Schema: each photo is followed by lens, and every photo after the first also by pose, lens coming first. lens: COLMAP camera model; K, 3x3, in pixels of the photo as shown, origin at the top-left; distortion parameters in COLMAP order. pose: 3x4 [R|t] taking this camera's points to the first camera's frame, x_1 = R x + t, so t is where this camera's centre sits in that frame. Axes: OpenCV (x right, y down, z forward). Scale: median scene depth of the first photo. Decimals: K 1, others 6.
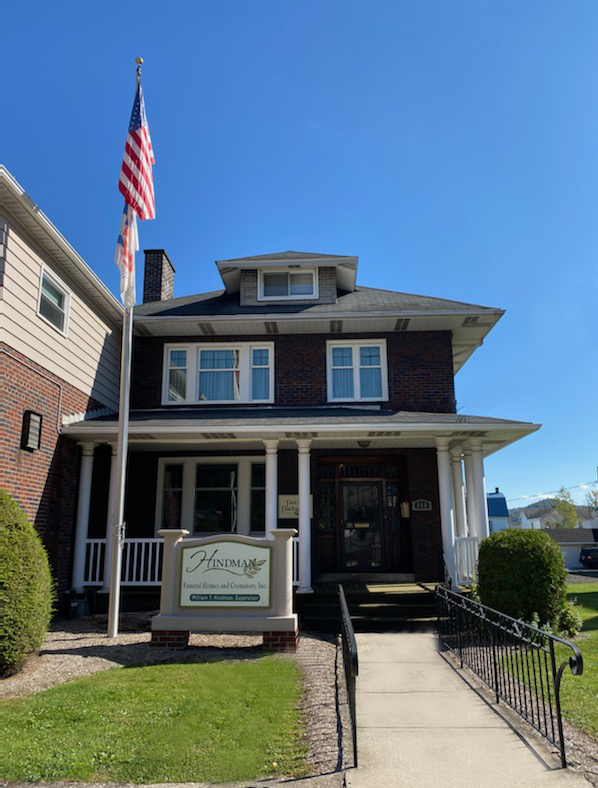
lens RADIAL K [[608.1, 0, 299.5], [0, 608.1, 398.0], [0, 0, 1]] dist [0.039242, -0.020218]
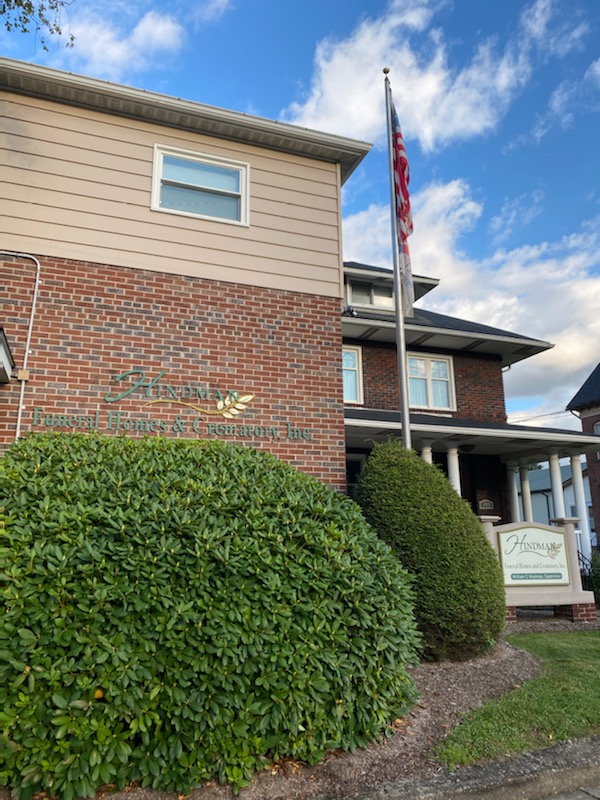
lens RADIAL K [[619.5, 0, 299.4], [0, 619.5, 396.2], [0, 0, 1]] dist [0.067500, -0.061570]
pose [[0.919713, 0.089638, 0.382220, -0.588790], [-0.083762, 0.995971, -0.032022, 0.040004], [-0.383551, -0.002564, 0.923516, 0.055954]]
